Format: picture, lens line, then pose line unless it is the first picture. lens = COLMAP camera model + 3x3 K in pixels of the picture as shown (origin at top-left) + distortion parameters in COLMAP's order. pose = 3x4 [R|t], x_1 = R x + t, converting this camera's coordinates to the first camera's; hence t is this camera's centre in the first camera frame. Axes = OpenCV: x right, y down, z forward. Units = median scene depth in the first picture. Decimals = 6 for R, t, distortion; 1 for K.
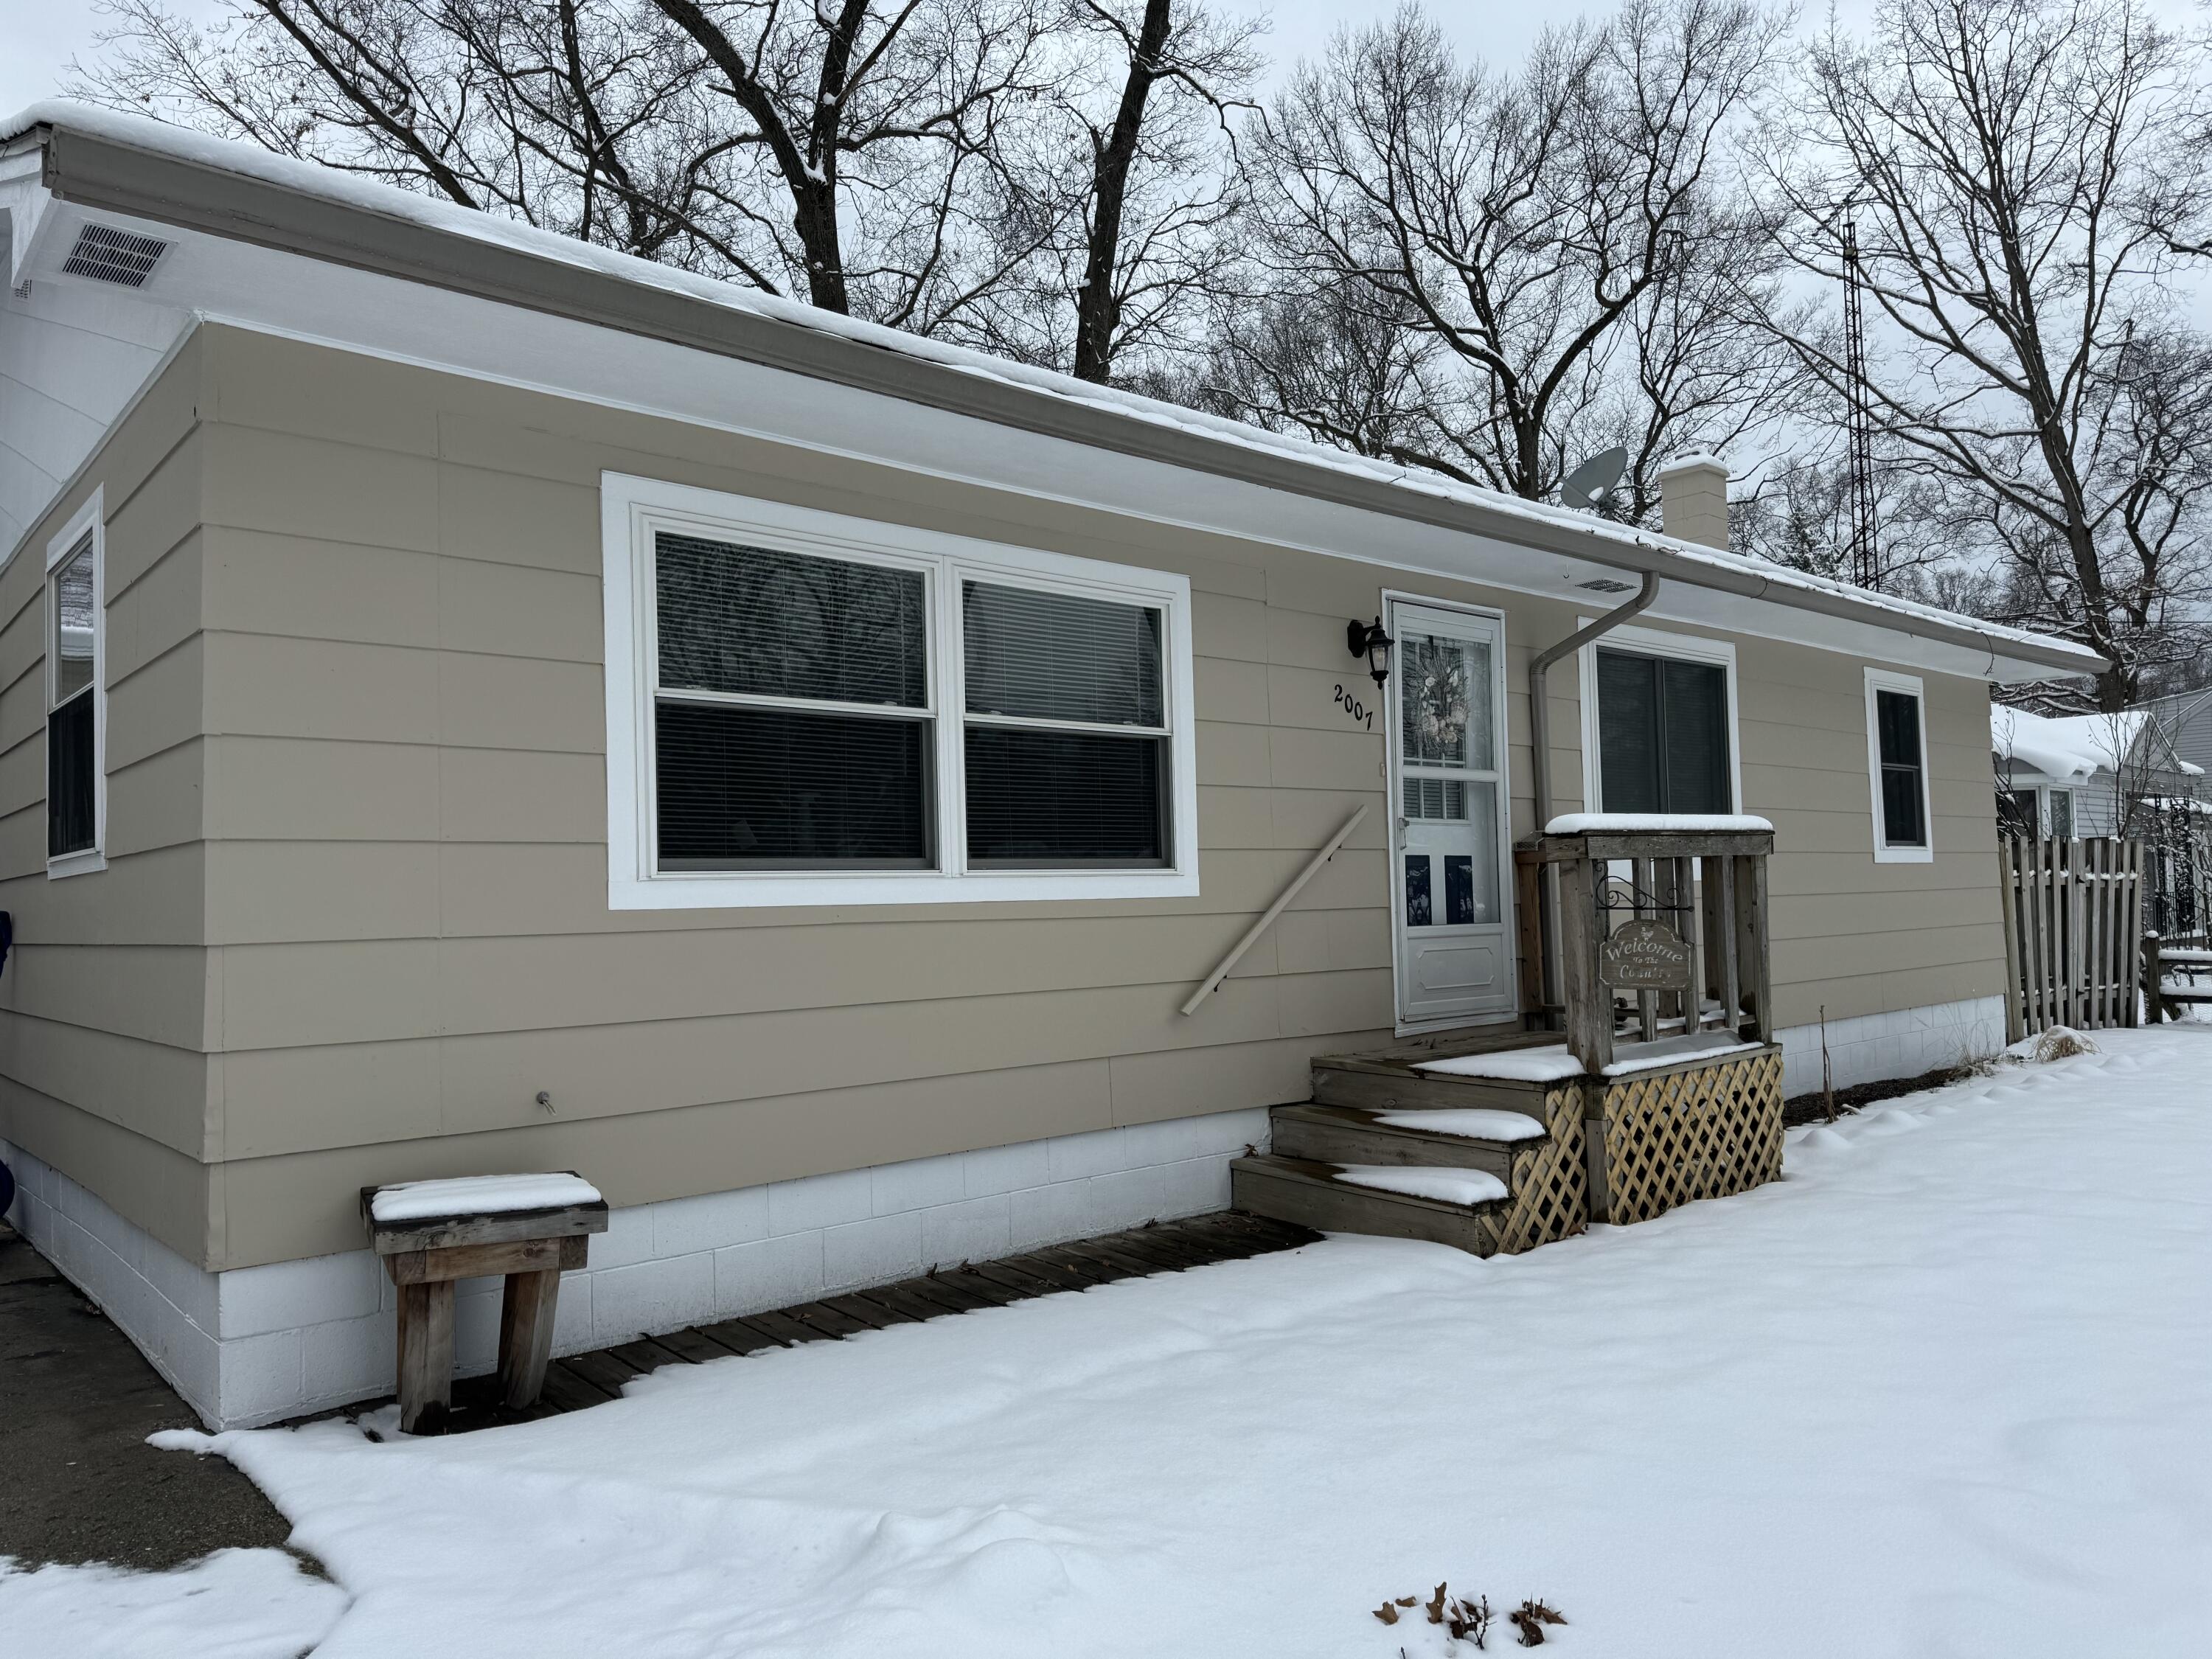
lens RADIAL K [[1550.8, 0, 1109.5], [0, 1550.8, 832.7], [0, 0, 1]] dist [0.024938, -0.022833]
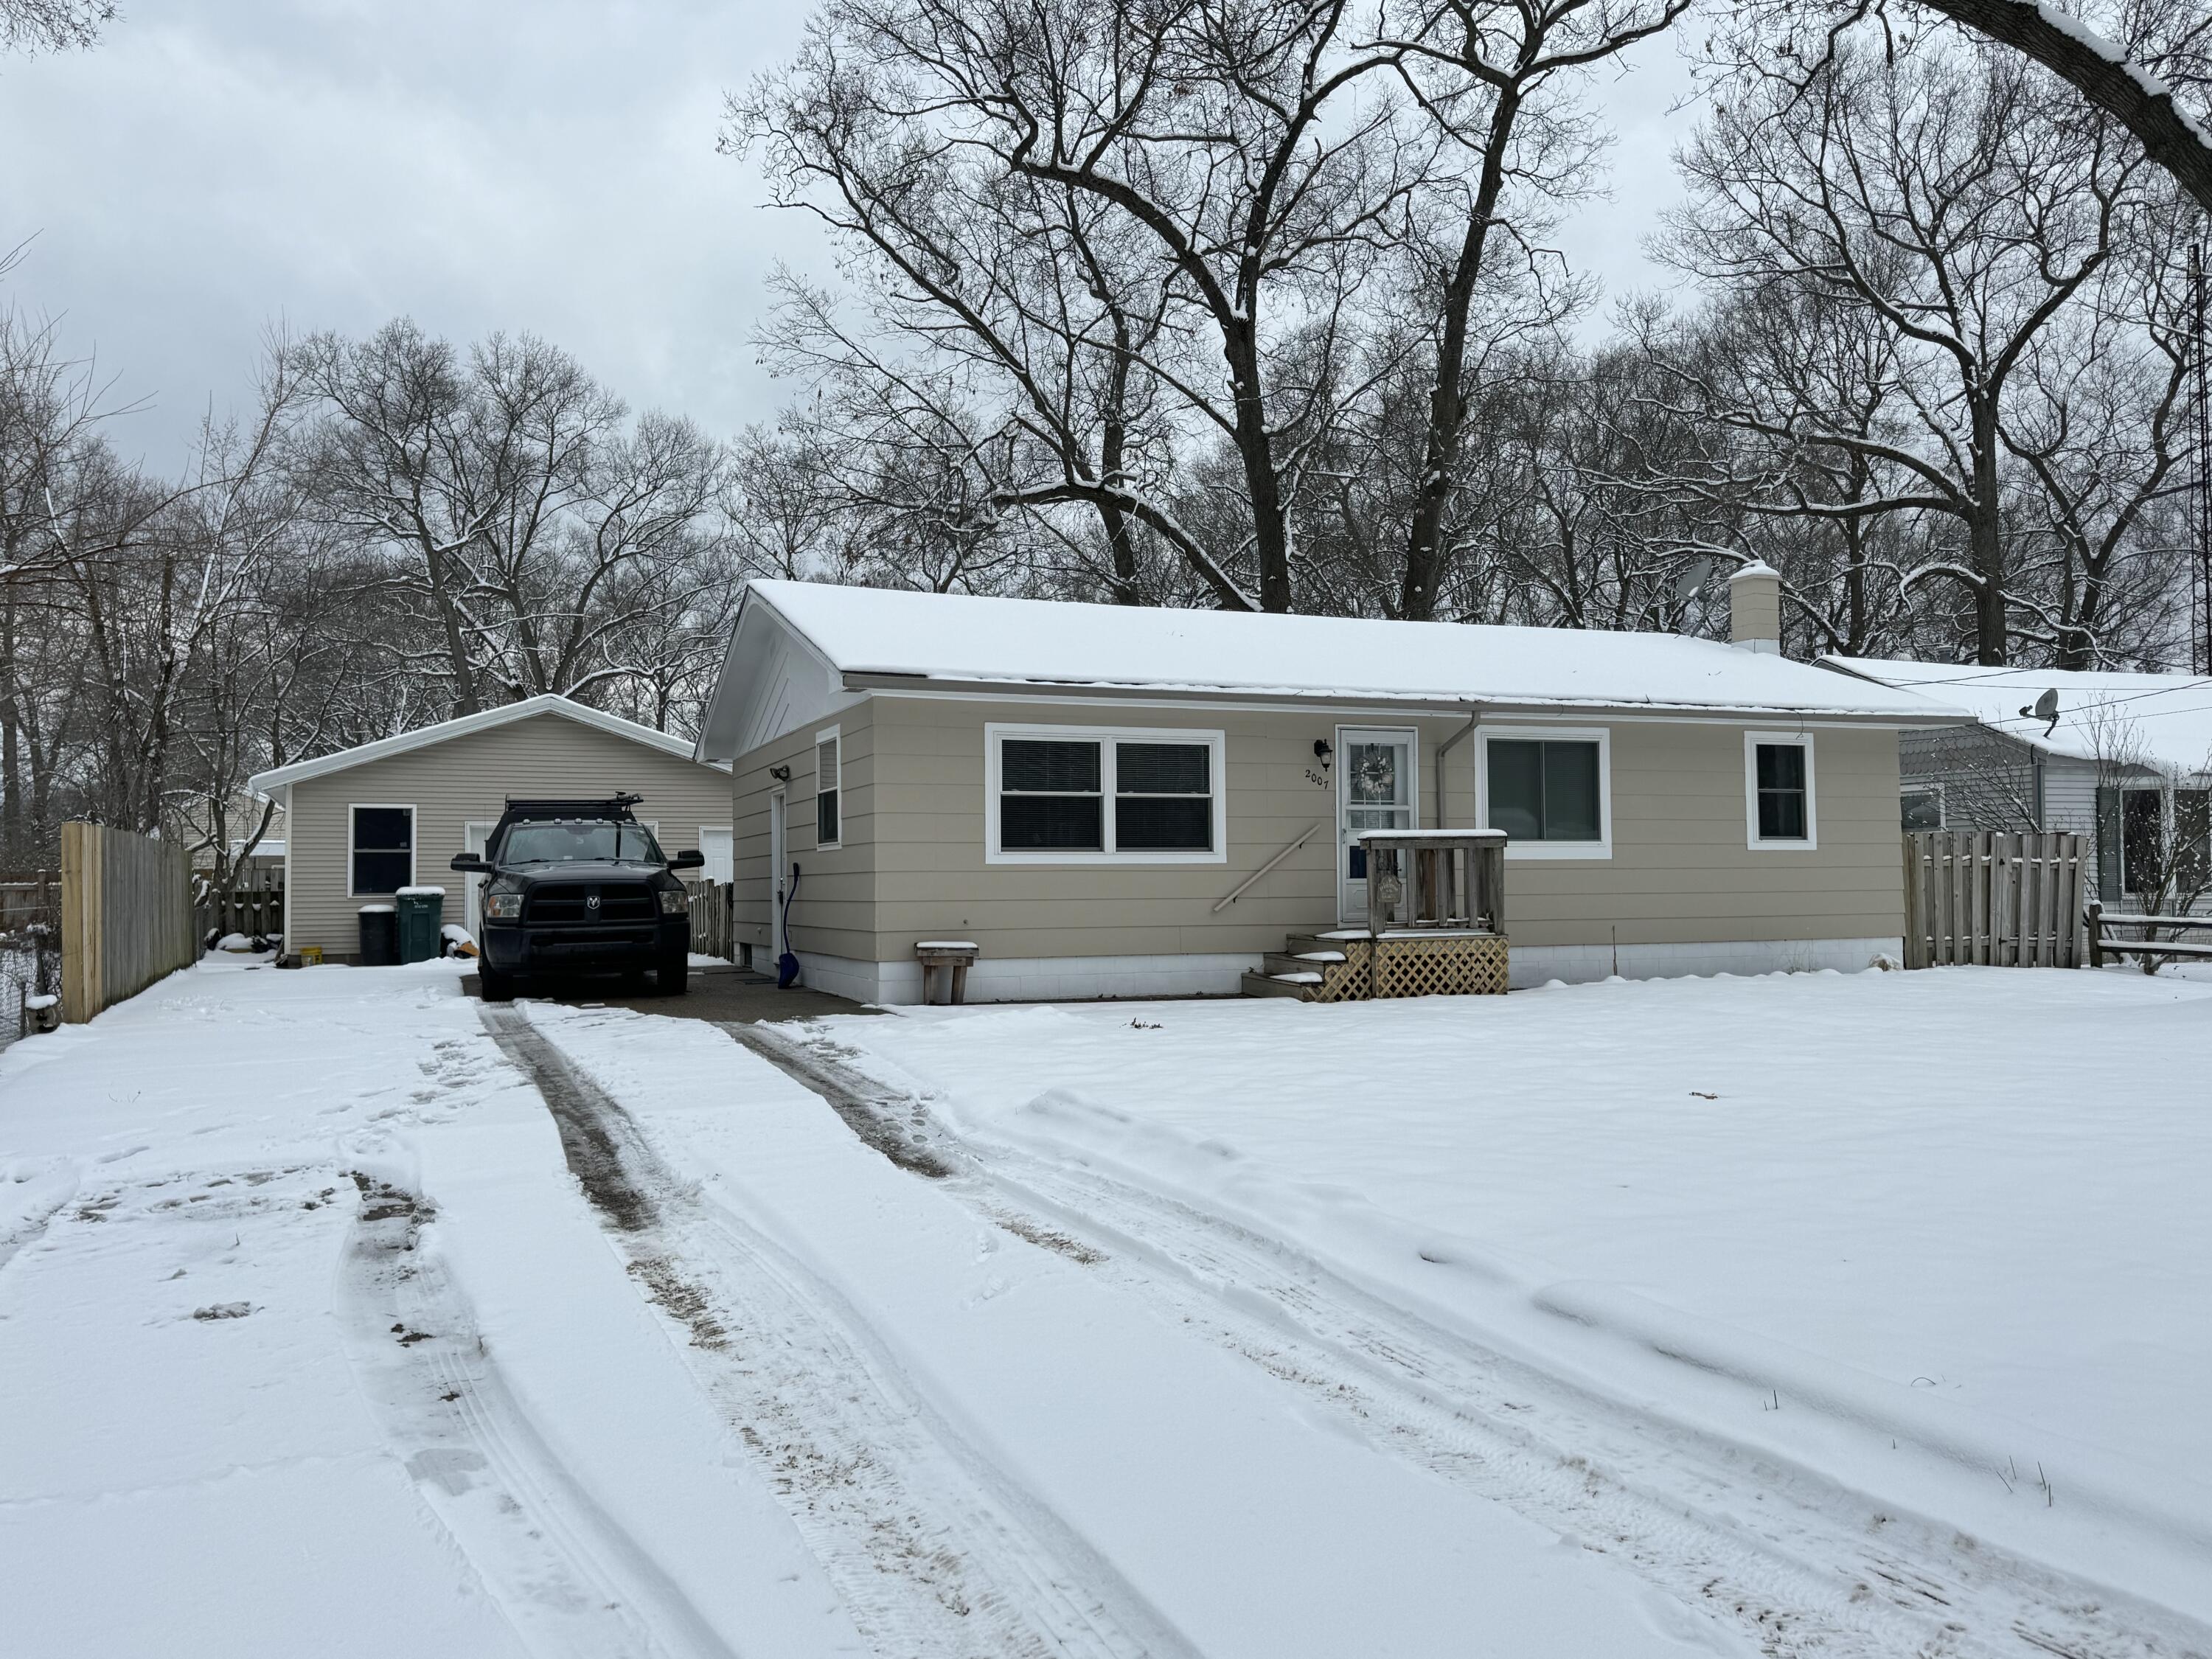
lens RADIAL K [[1679.7, 0, 1105.5], [0, 1679.7, 833.2], [0, 0, 1]] dist [-0.002092, 0.000111]
pose [[0.940732, 0.005673, -0.339102, 0.780270], [0.000730, 0.999824, 0.018752, -0.055485], [0.339149, -0.017888, 0.940563, -1.557554]]
